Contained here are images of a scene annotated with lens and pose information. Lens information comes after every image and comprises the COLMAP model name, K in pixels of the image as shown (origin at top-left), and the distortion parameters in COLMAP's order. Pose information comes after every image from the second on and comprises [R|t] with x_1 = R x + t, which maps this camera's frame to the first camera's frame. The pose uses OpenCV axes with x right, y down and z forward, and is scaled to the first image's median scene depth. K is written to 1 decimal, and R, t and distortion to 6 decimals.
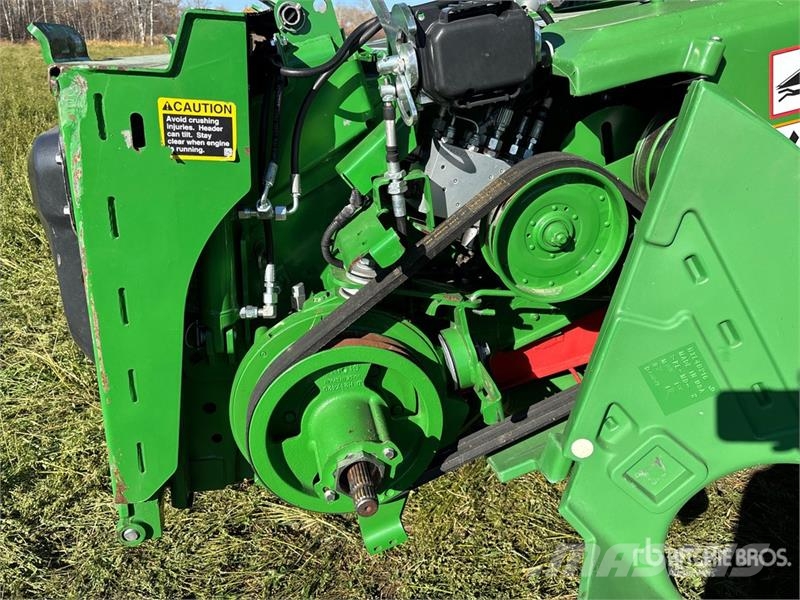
lens RADIAL K [[592.4, 0, 393.3], [0, 592.4, 289.2], [0, 0, 1]] dist [0.025321, -0.033060]
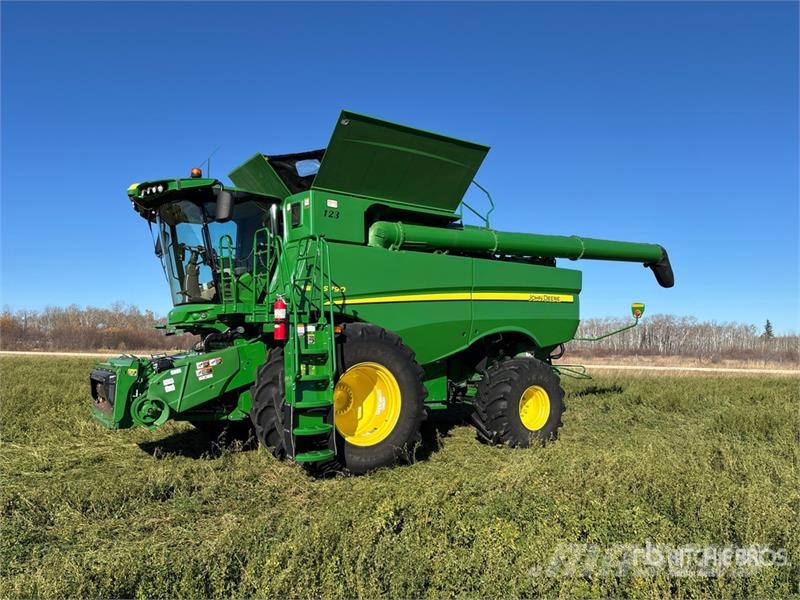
lens RADIAL K [[592.4, 0, 395.4], [0, 592.4, 300.0], [0, 0, 1]] dist [0.025321, -0.033060]
pose [[0.922691, 0.015625, 0.385223, -0.111037], [0.157011, 0.897338, -0.412471, 2.695257], [-0.352120, 0.441068, 0.825513, -7.263381]]
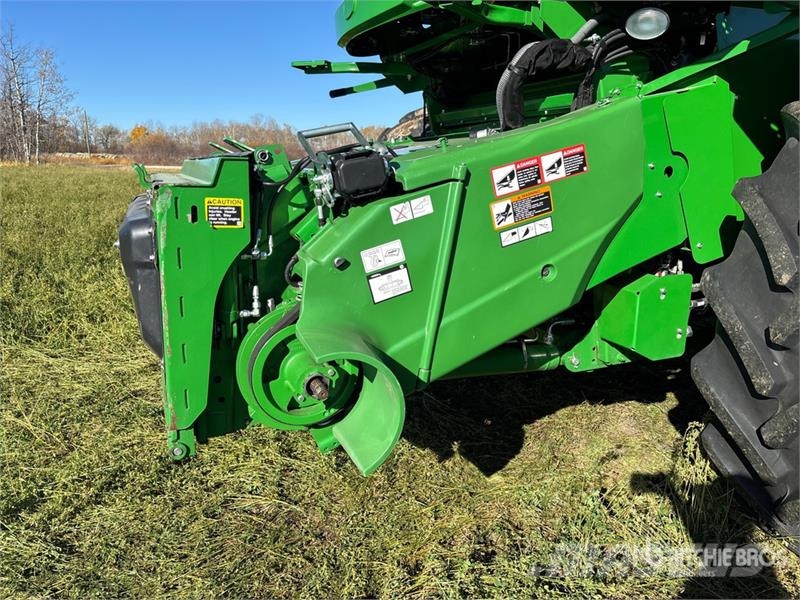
lens RADIAL K [[592.4, 0, 402.3], [0, 592.4, 299.0], [0, 0, 1]] dist [0.025321, -0.033060]
pose [[0.982427, -0.063070, 0.175667, -0.092246], [0.089472, 0.985129, -0.146685, 0.309112], [-0.163803, 0.159825, 0.973460, -0.845612]]
